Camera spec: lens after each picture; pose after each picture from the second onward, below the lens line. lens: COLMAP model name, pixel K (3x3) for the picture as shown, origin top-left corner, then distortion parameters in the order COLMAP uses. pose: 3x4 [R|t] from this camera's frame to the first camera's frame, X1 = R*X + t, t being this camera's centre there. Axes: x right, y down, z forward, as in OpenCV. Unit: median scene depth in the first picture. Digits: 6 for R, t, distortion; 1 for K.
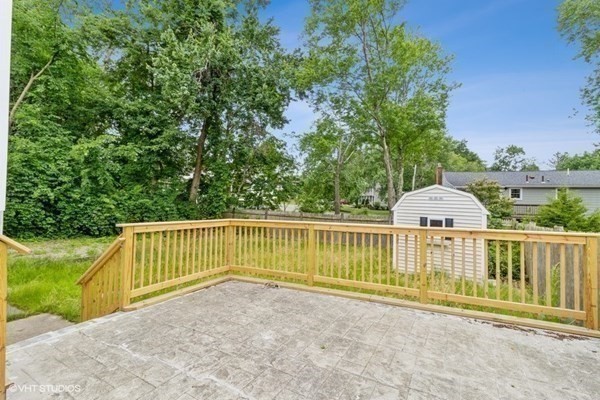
lens RADIAL K [[273.9, 0, 301.5], [0, 273.9, 200.4], [0, 0, 1]] dist [-0.001715, -0.000361]
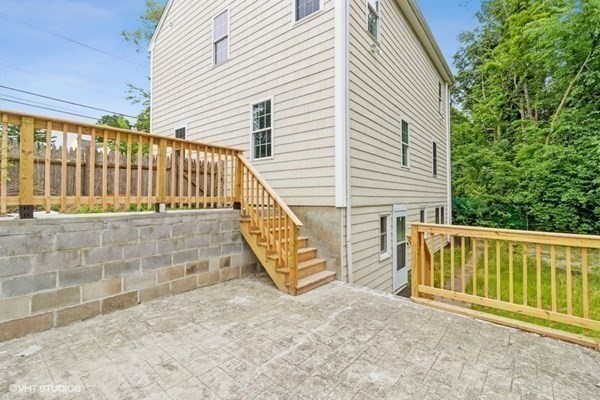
lens RADIAL K [[273.9, 0, 301.2], [0, 273.9, 197.0], [0, 0, 1]] dist [-0.001715, -0.000361]
pose [[-0.175223, -0.024169, -0.984232, 0.590957], [-0.010256, 0.999689, -0.022722, 0.012533], [0.984475, 0.006113, -0.175416, 0.799809]]
